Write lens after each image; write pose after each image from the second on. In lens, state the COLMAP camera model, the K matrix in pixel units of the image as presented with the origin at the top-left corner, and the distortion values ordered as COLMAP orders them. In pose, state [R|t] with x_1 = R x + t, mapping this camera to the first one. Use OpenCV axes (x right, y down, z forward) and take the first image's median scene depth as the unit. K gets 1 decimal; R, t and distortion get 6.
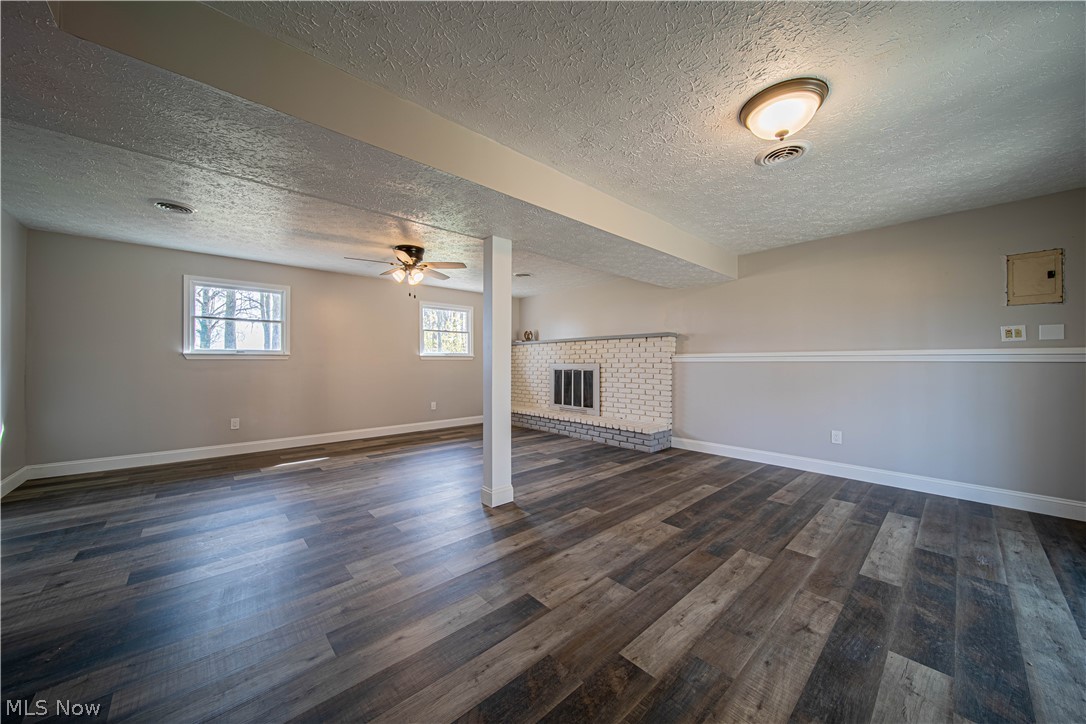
lens RADIAL K [[382.6, 0, 555.8], [0, 382.6, 362.4], [0, 0, 1]] dist [0.000007, -0.000050]
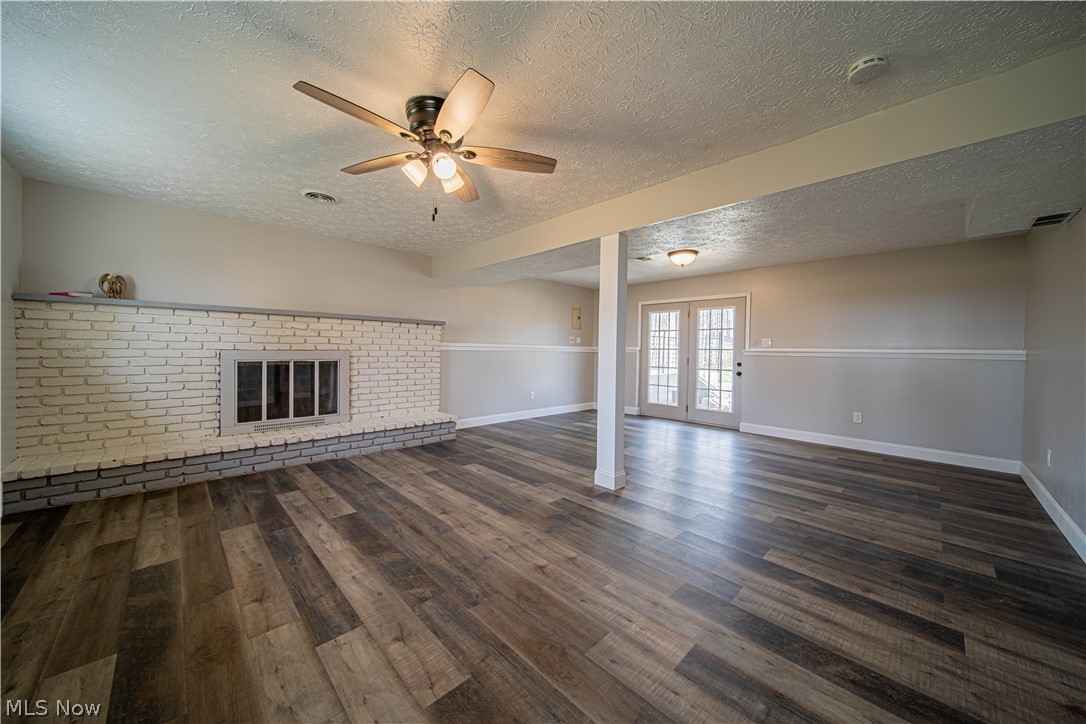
lens RADIAL K [[381.4, 0, 546.3], [0, 381.4, 358.5], [0, 0, 1]] dist [0.000513, -0.000196]
pose [[-0.021218, -0.021599, 0.999542, -0.712333], [-0.015447, 0.999654, 0.021273, -0.004741], [-0.999656, -0.014988, -0.021544, 0.713532]]
